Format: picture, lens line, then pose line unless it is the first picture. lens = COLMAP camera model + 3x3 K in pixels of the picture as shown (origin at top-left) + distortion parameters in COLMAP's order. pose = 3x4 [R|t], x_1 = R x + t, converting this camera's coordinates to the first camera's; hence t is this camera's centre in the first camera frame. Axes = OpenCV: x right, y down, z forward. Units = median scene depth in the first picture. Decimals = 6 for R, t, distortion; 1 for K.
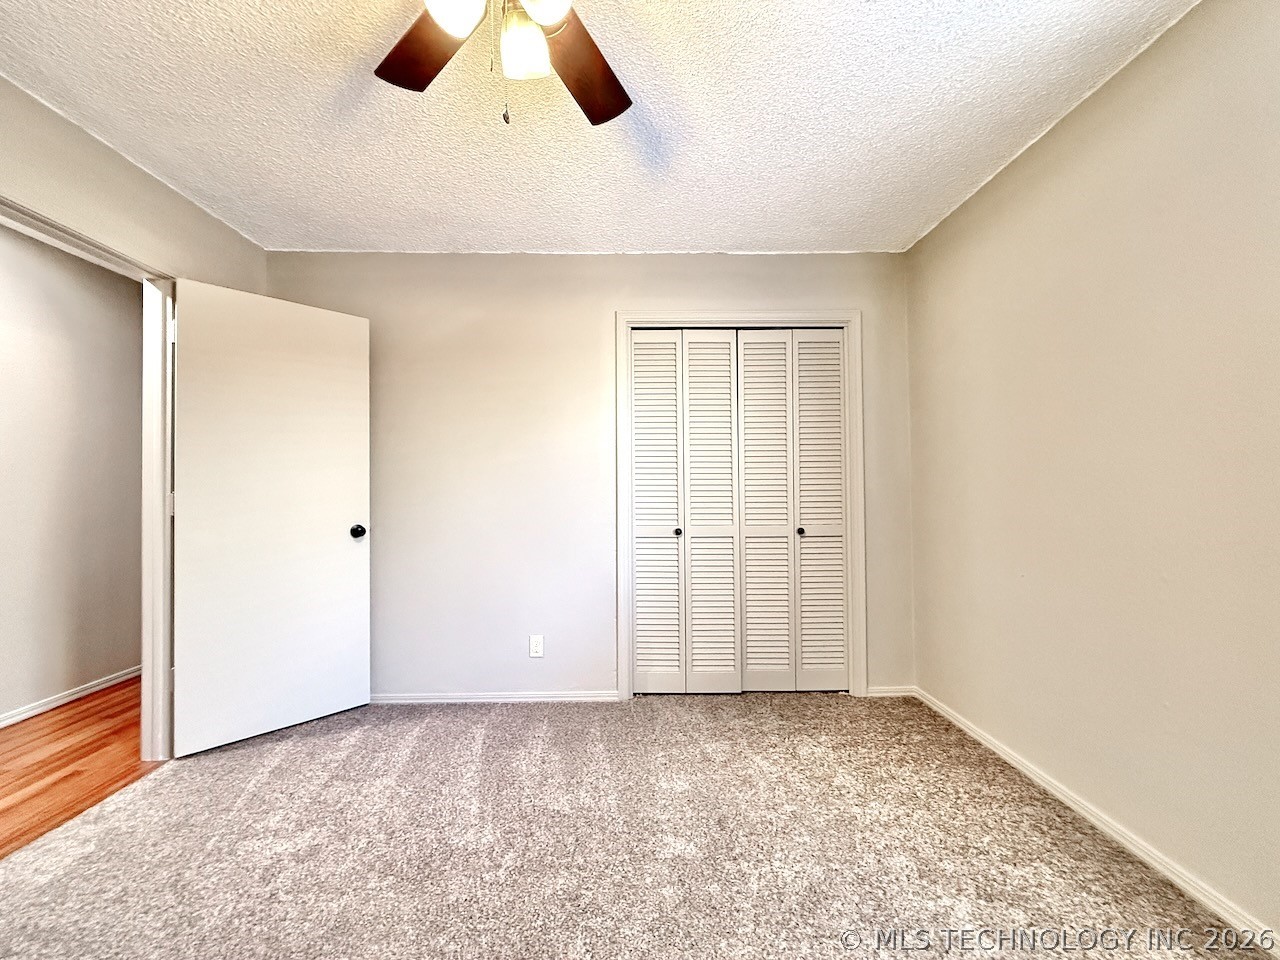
lens RADIAL K [[508.6, 0, 639.5], [0, 508.6, 484.2], [0, 0, 1]] dist [-0.000435, -0.000045]
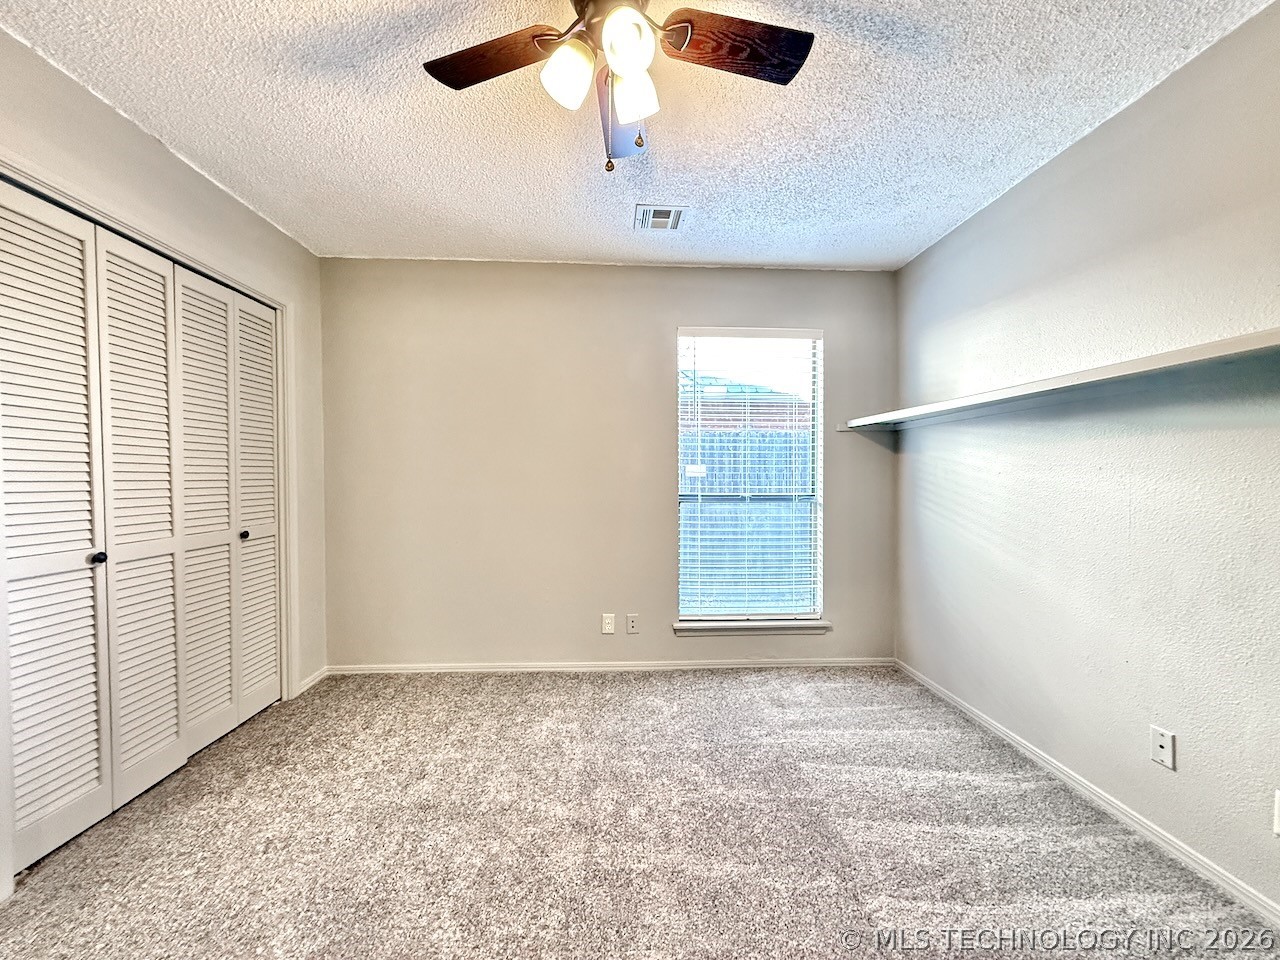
lens RADIAL K [[508.6, 0, 638.5], [0, 508.6, 483.1], [0, 0, 1]] dist [-0.000435, -0.000045]
pose [[-0.032917, -0.009347, 0.999414, -0.550880], [-0.010197, 0.999907, 0.009016, -0.007918], [-0.999406, -0.009895, -0.033009, 0.374299]]
